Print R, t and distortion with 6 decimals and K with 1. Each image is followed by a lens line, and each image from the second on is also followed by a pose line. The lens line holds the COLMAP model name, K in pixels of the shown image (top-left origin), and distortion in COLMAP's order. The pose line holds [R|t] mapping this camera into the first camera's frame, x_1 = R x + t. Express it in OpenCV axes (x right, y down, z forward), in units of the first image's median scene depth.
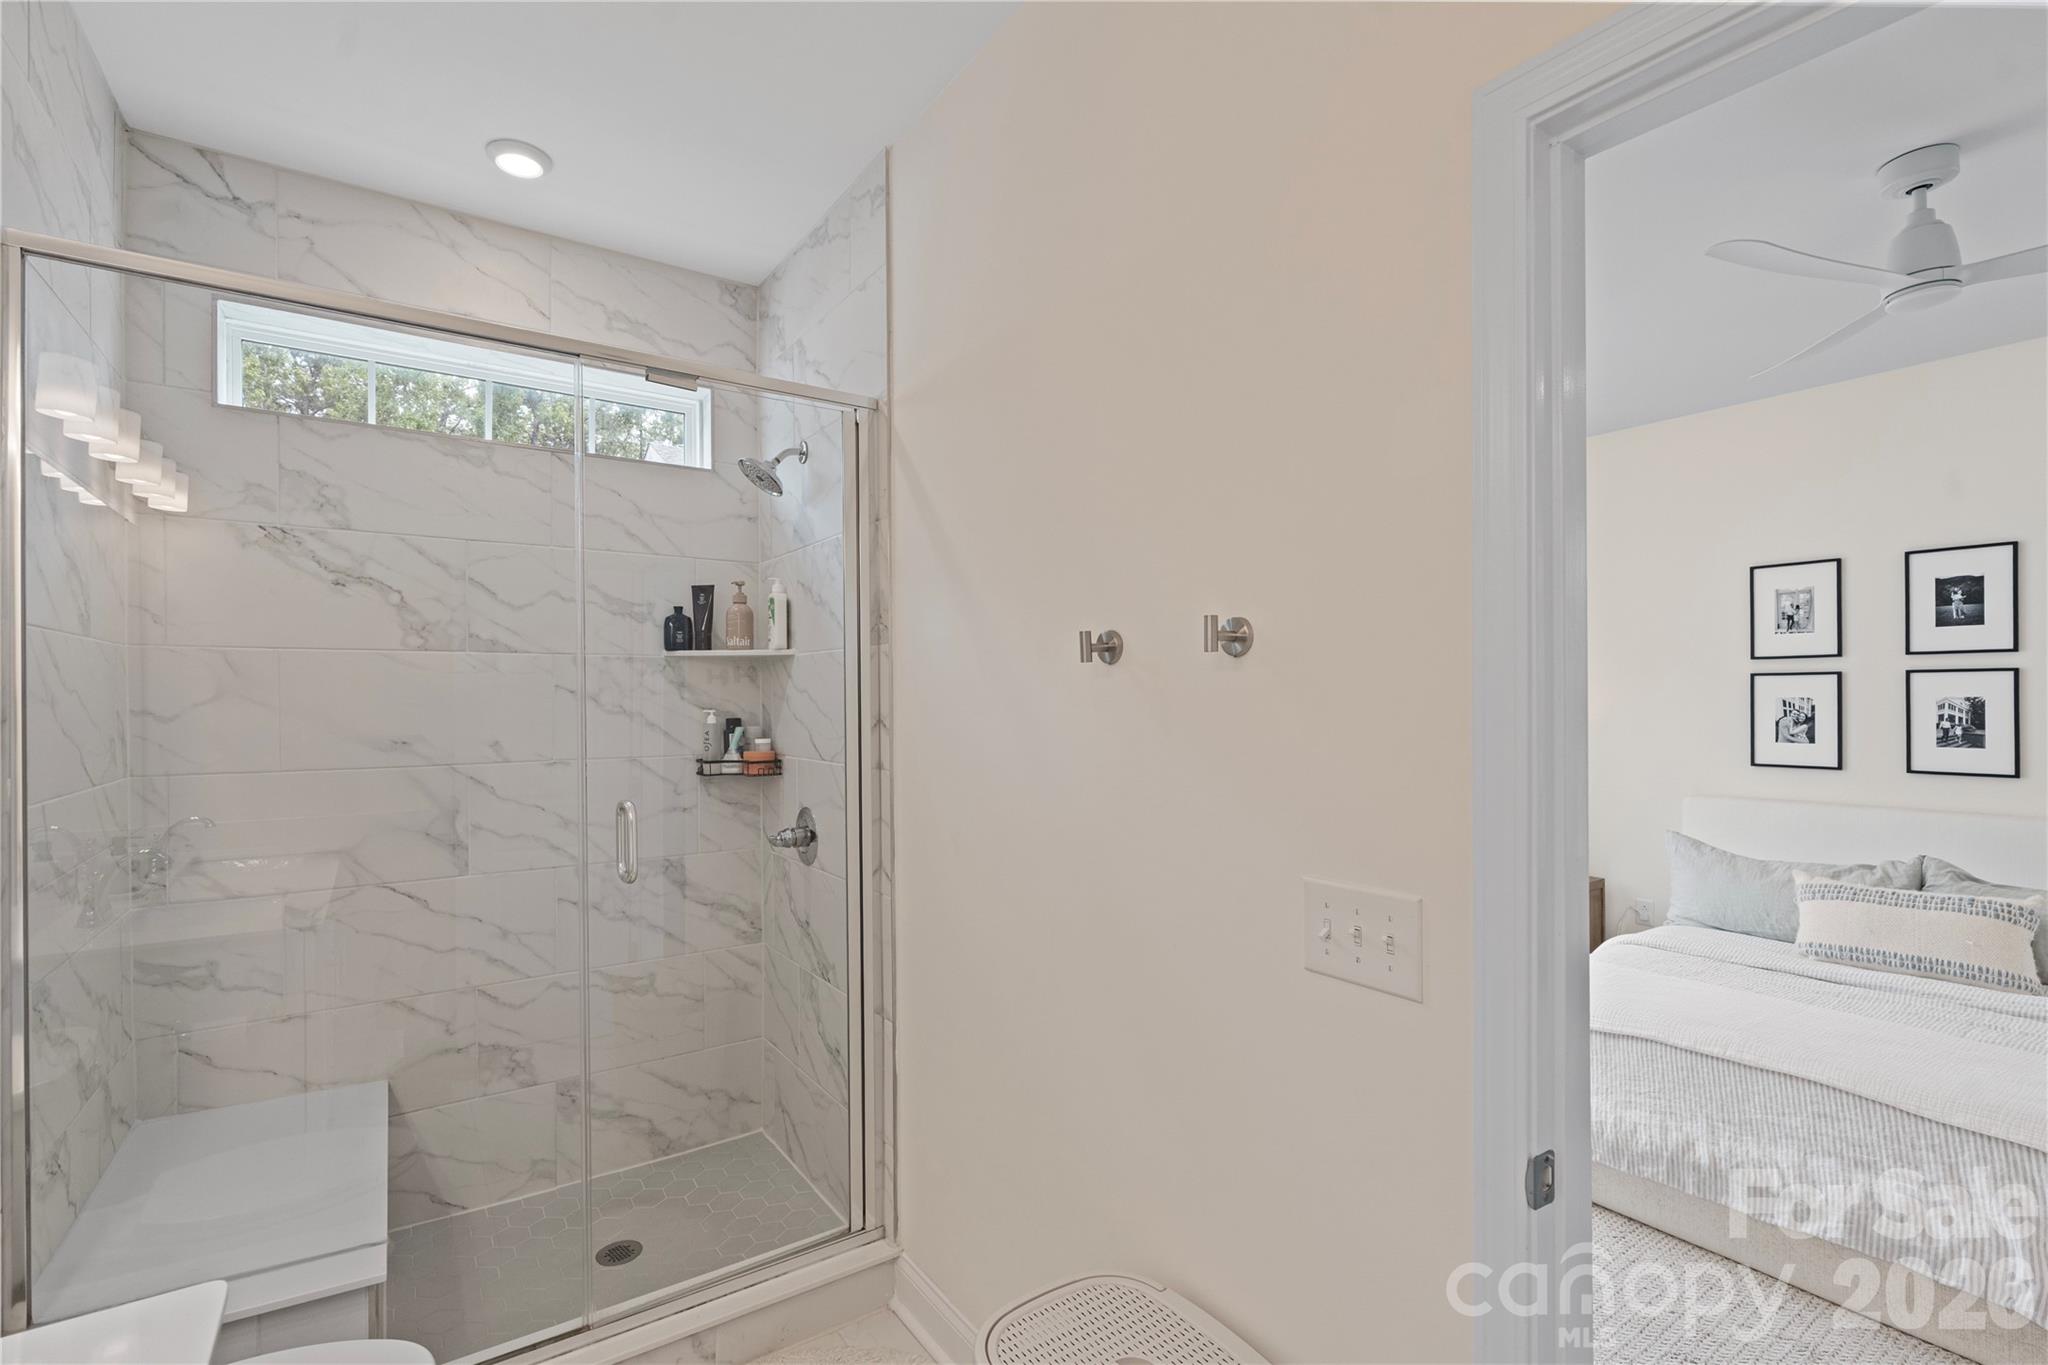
lens RADIAL K [[926.6, 0, 1022.4], [0, 926.6, 697.0], [0, 0, 1]] dist [-0.005501, 0.002360]
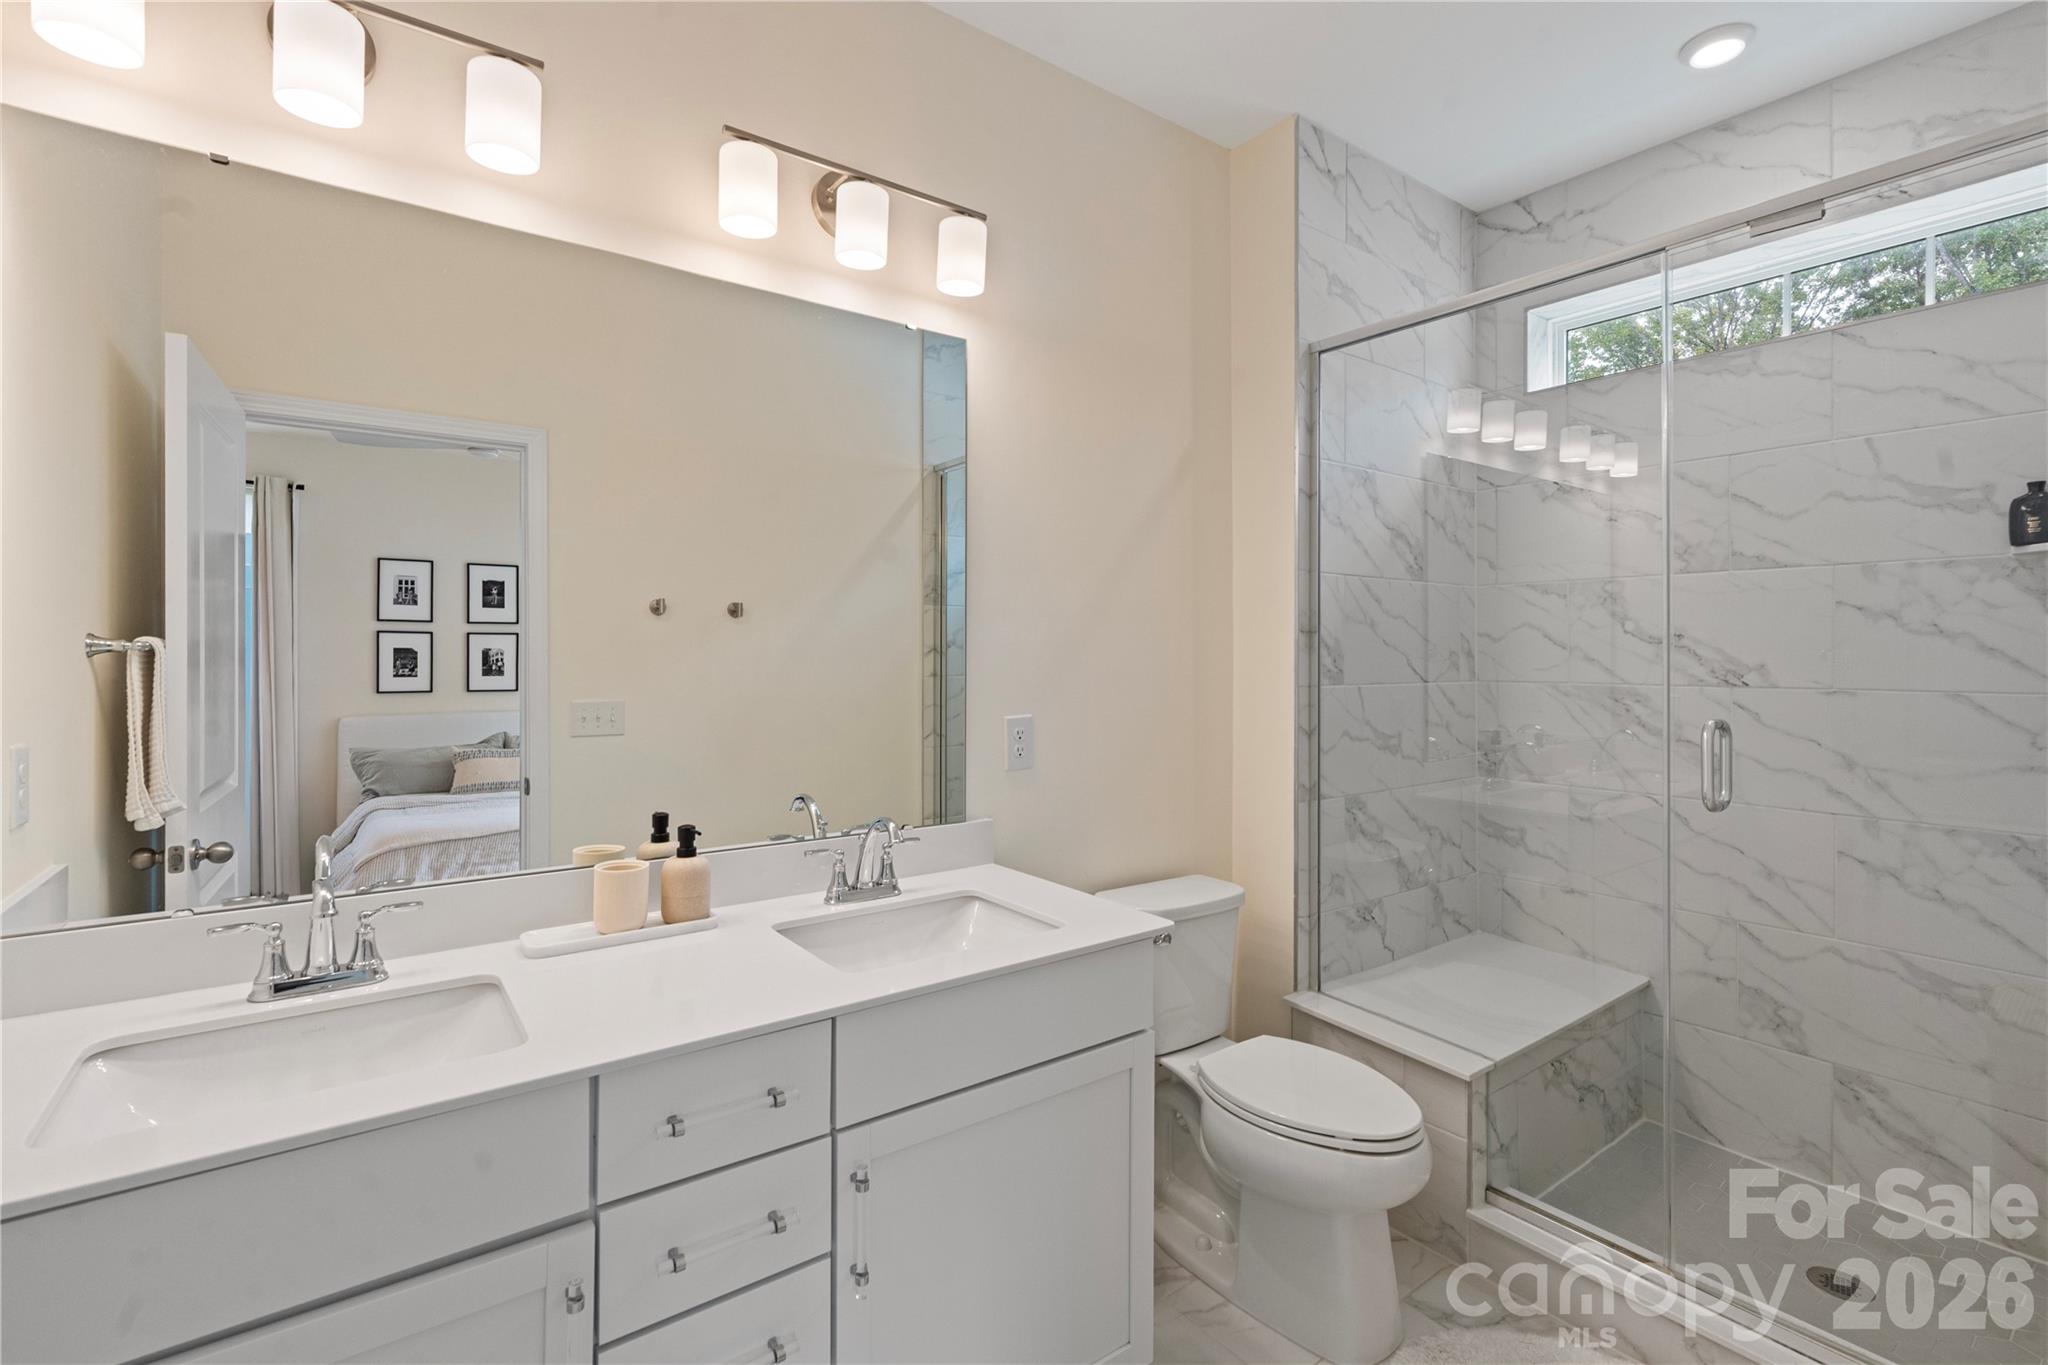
lens RADIAL K [[926.6, 0, 1021.9], [0, 926.6, 648.5], [0, 0, 1]] dist [-0.005501, 0.002360]
pose [[0.037054, -0.000564, -0.999313, 0.336046], [0.000209, 1.000000, -0.000556, 0.032536], [0.999313, -0.000188, 0.037054, 0.225380]]
